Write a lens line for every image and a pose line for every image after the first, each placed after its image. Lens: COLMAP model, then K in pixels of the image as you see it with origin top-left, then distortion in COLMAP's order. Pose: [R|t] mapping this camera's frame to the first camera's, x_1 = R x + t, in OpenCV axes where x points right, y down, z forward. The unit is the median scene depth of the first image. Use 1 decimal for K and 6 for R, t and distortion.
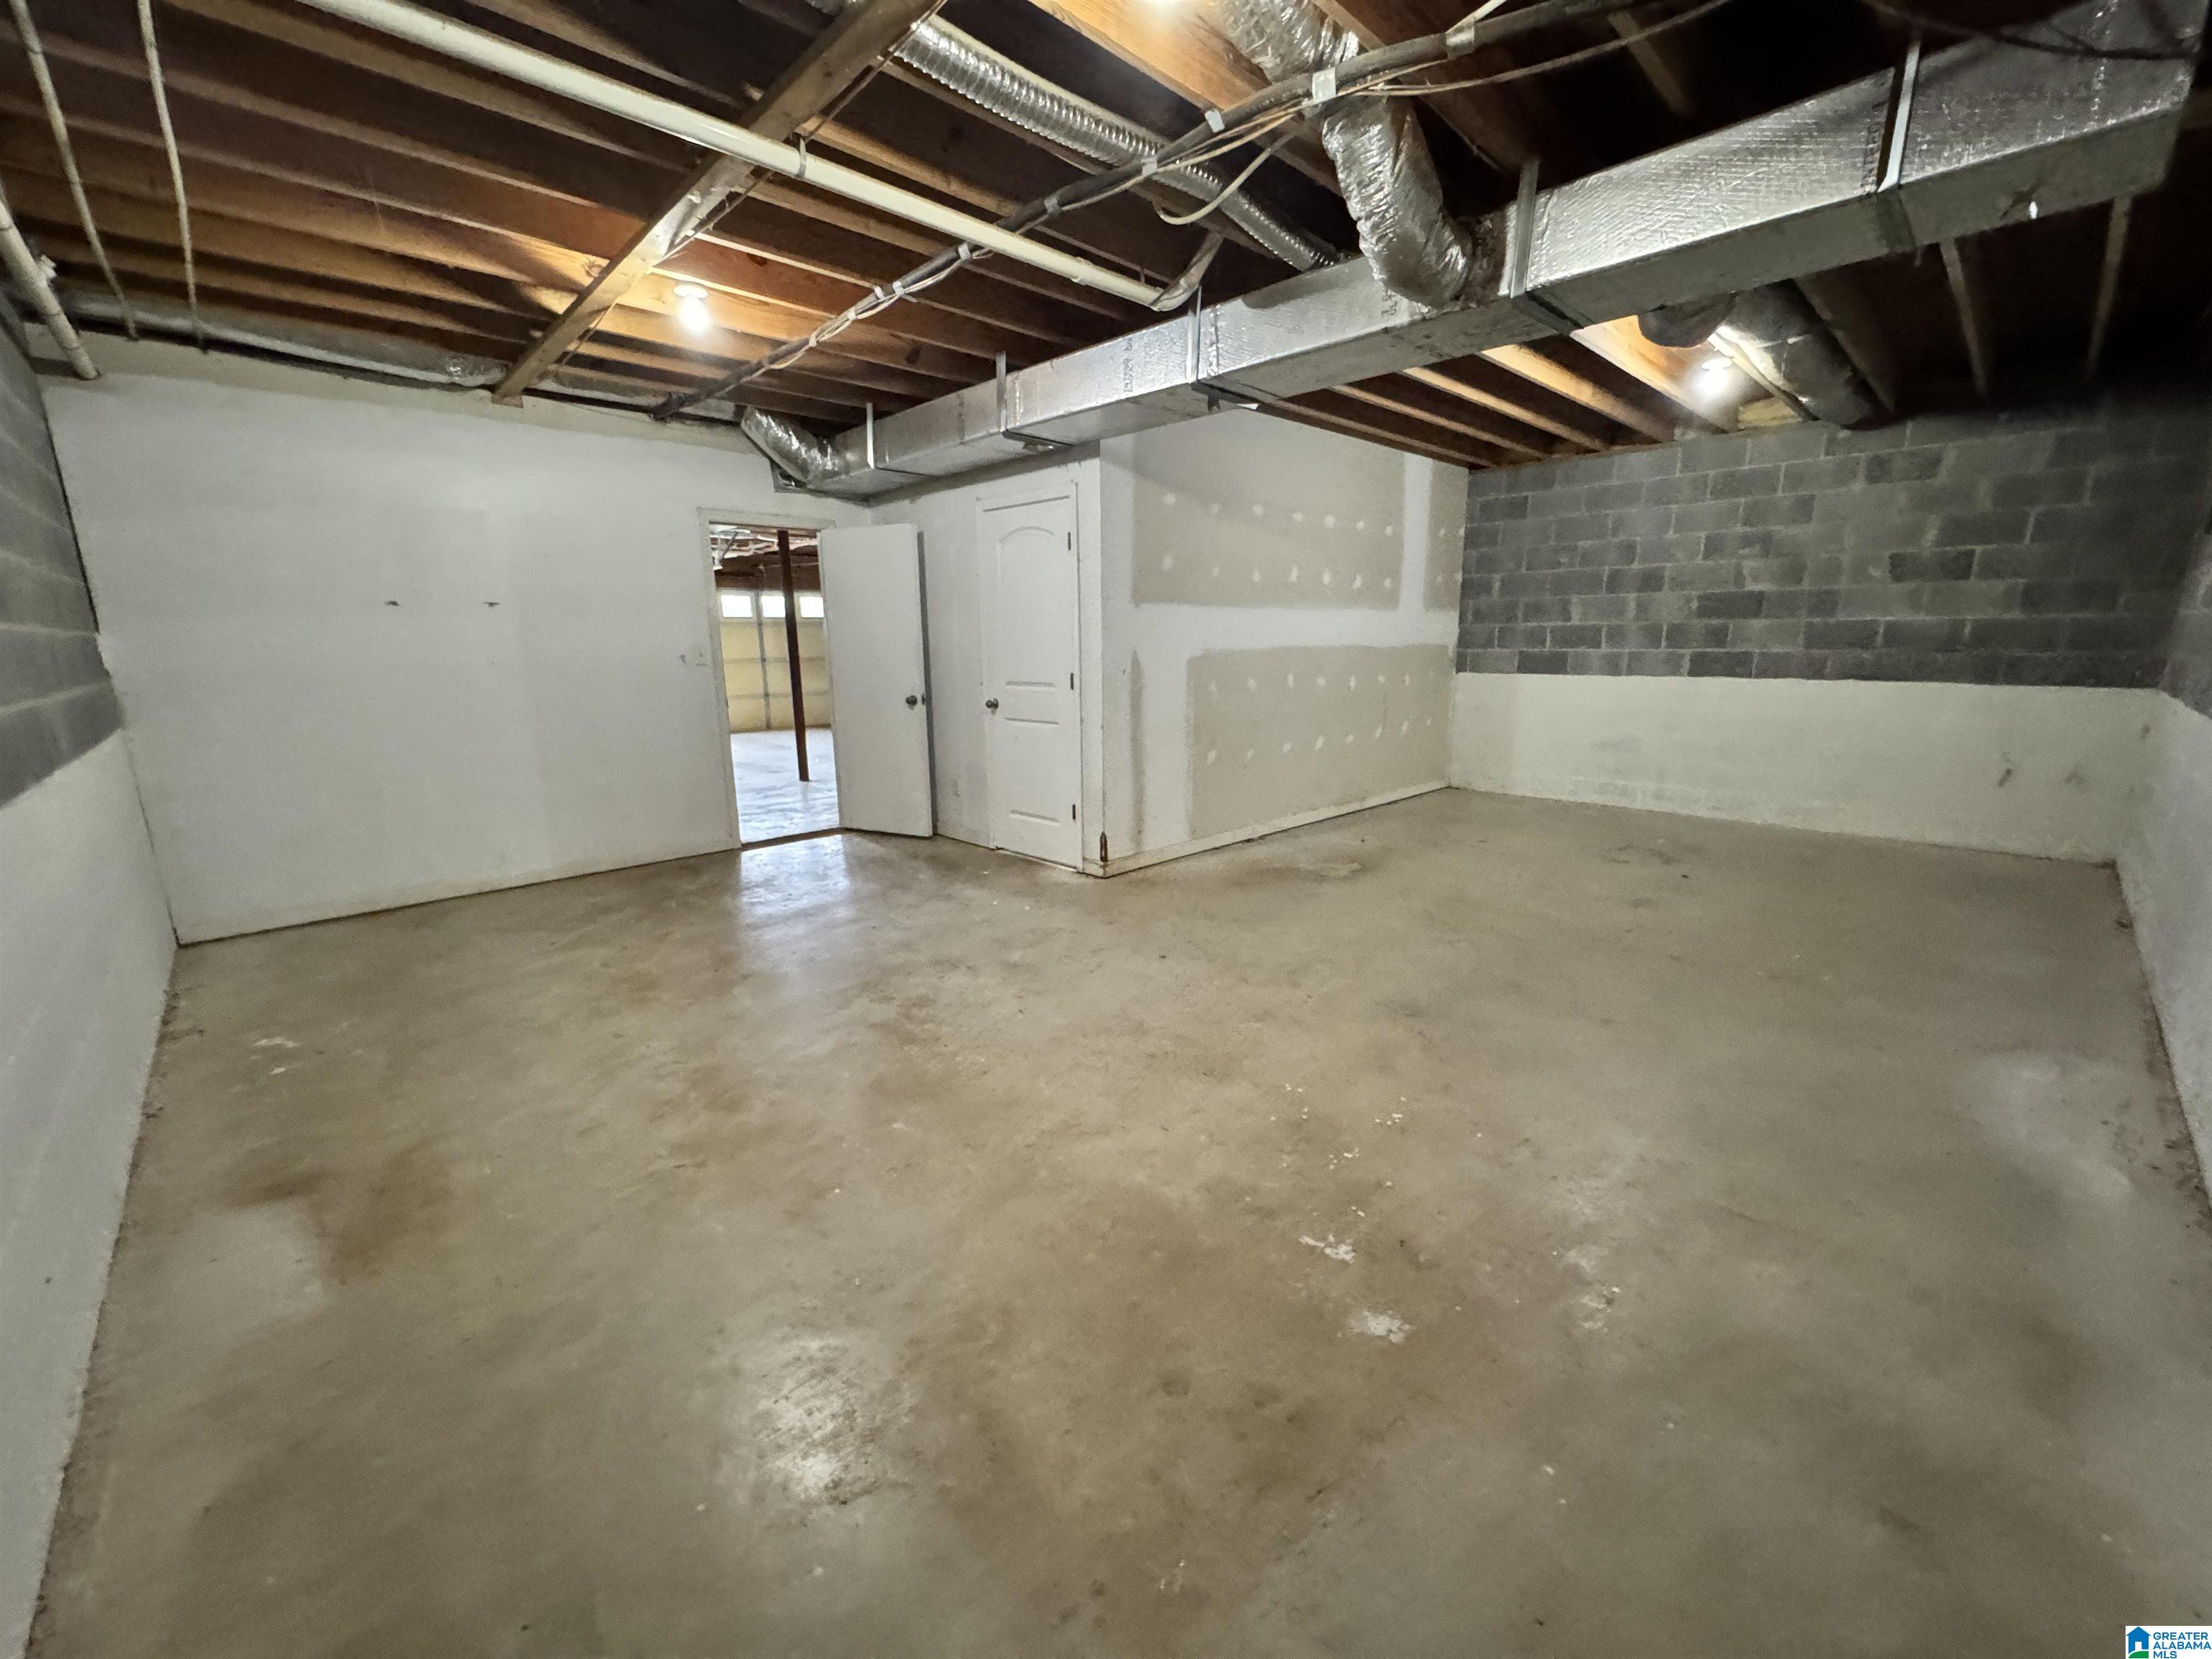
lens RADIAL K [[882.2, 0, 1106.0], [0, 882.2, 829.5], [0, 0, 1]] dist [-0.002607, -0.000333]
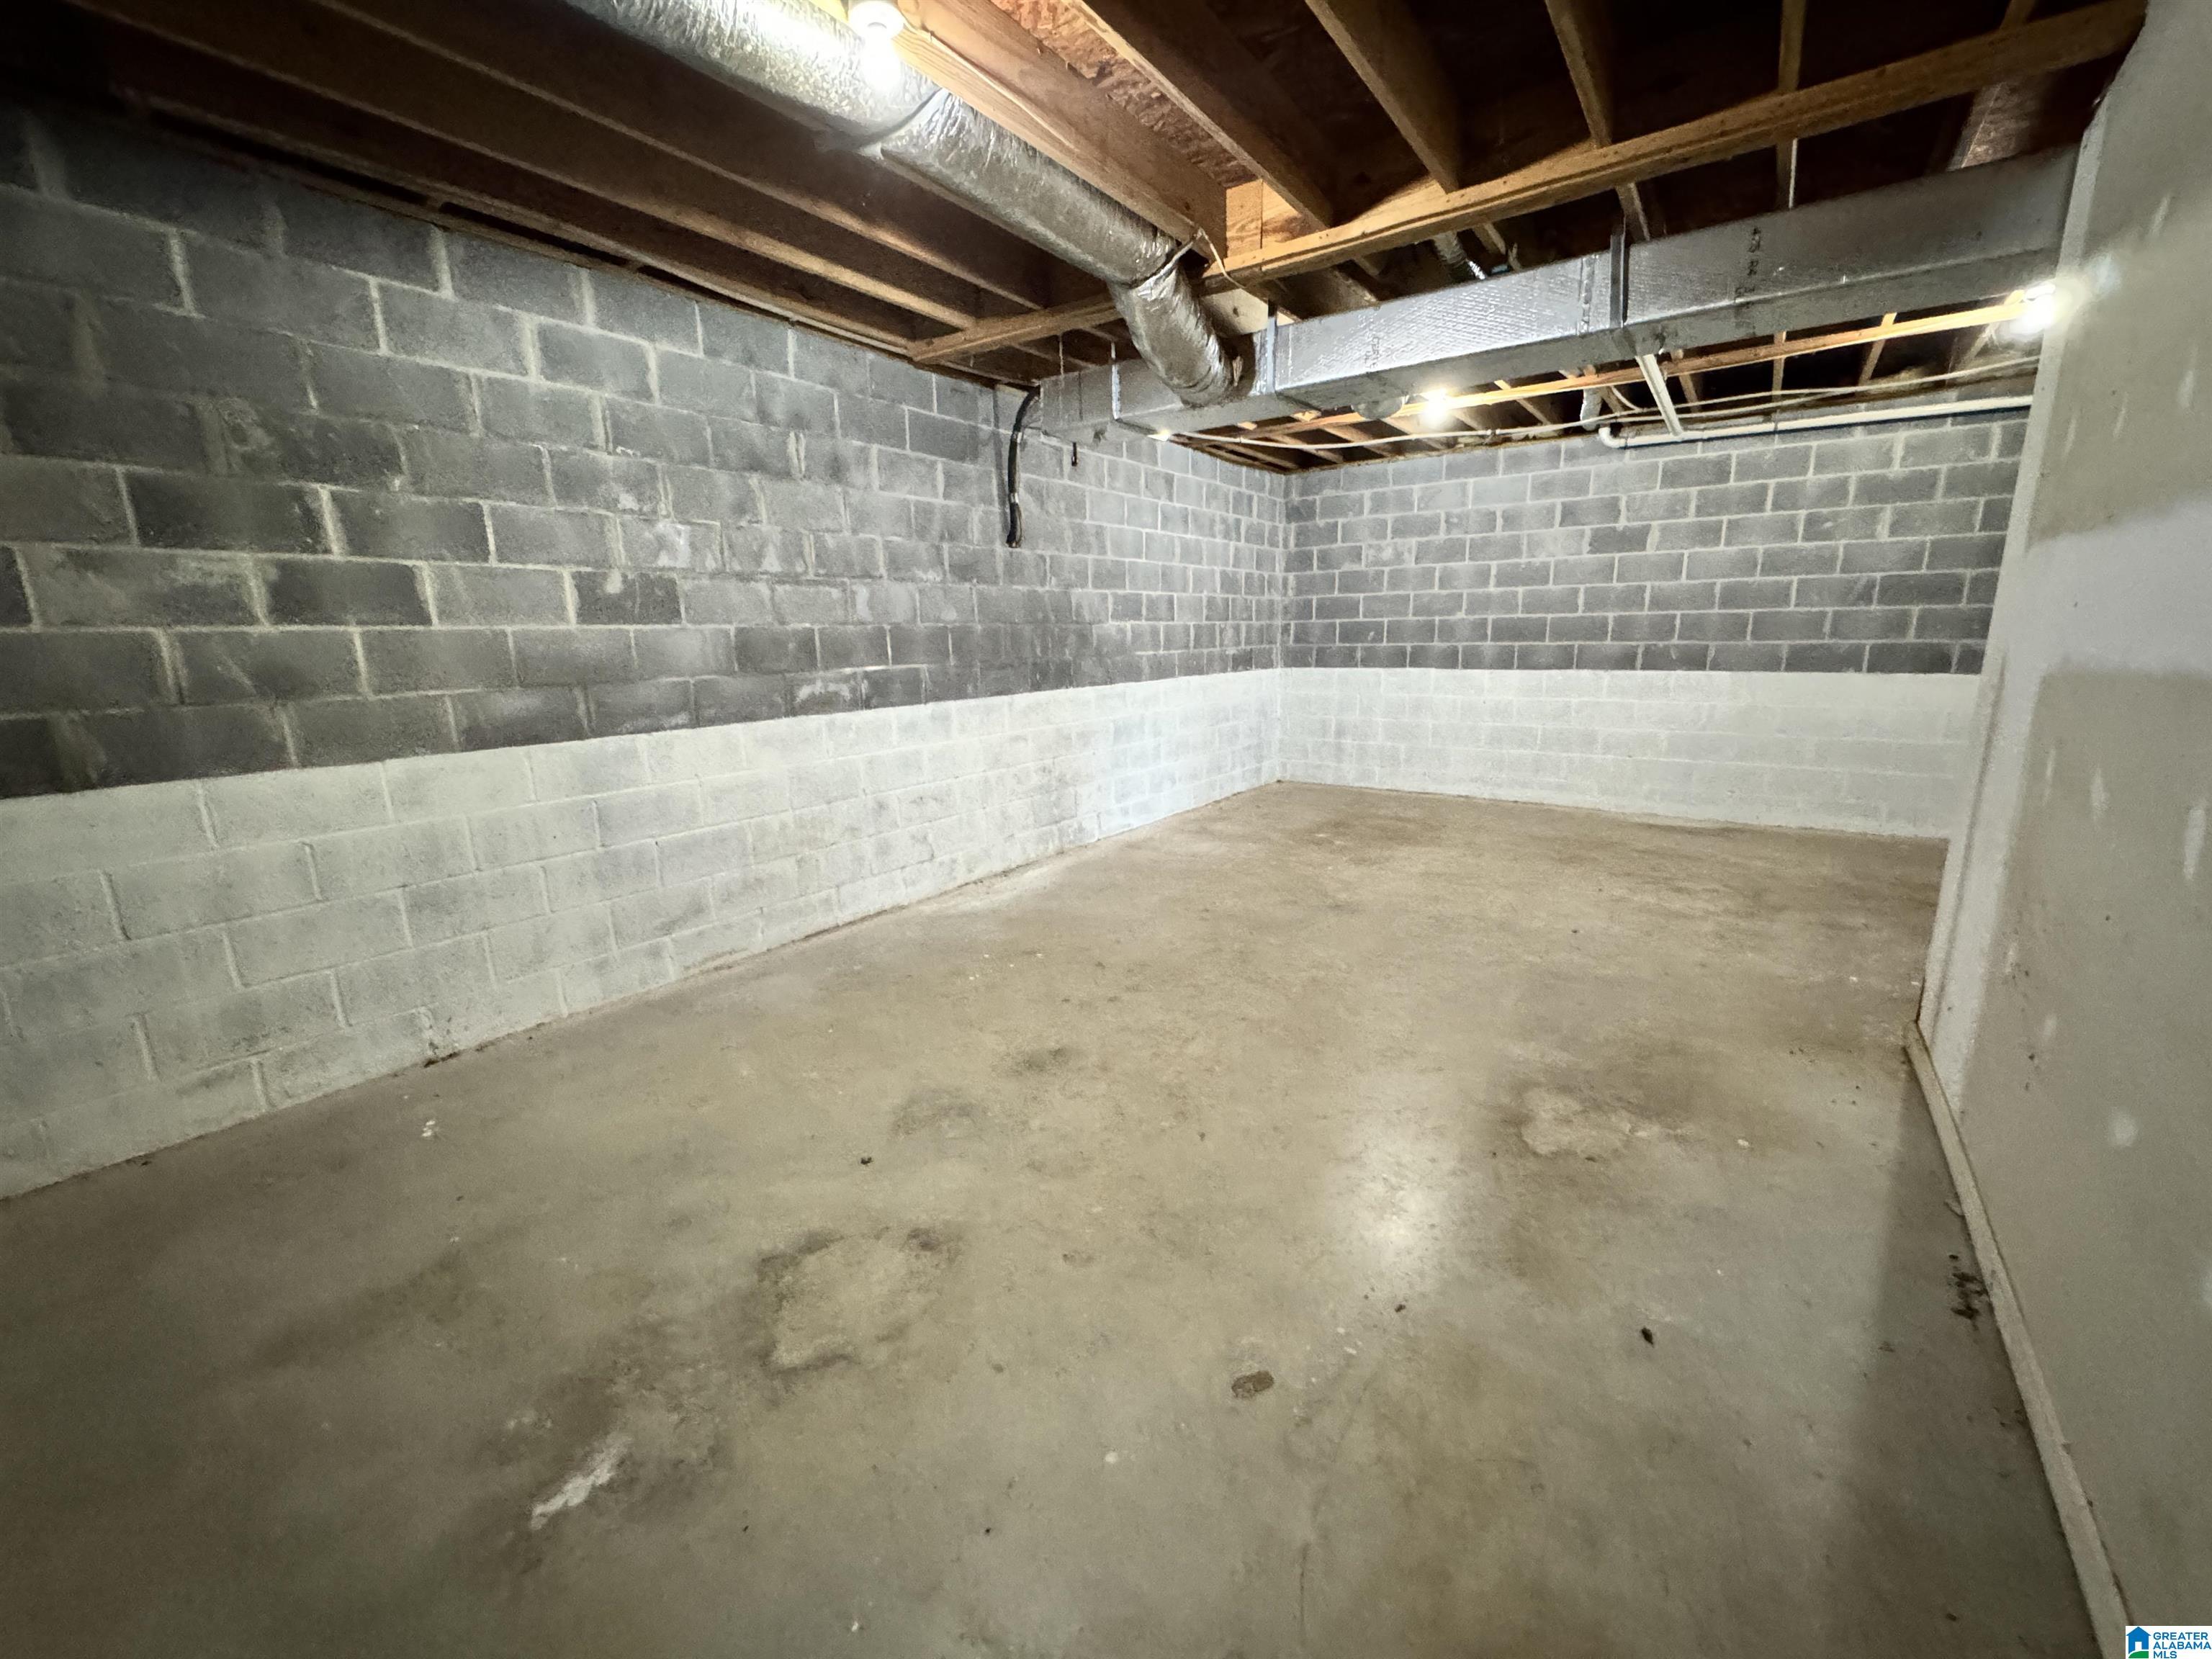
lens RADIAL K [[882.2, 0, 1106.0], [0, 882.2, 829.5], [0, 0, 1]] dist [-0.002607, -0.000333]
pose [[-0.983702, 0.071084, -0.165156, 0.822633], [-0.005288, 0.906700, 0.421743, -0.427521], [0.179727, 0.415743, -0.891547, 1.889459]]
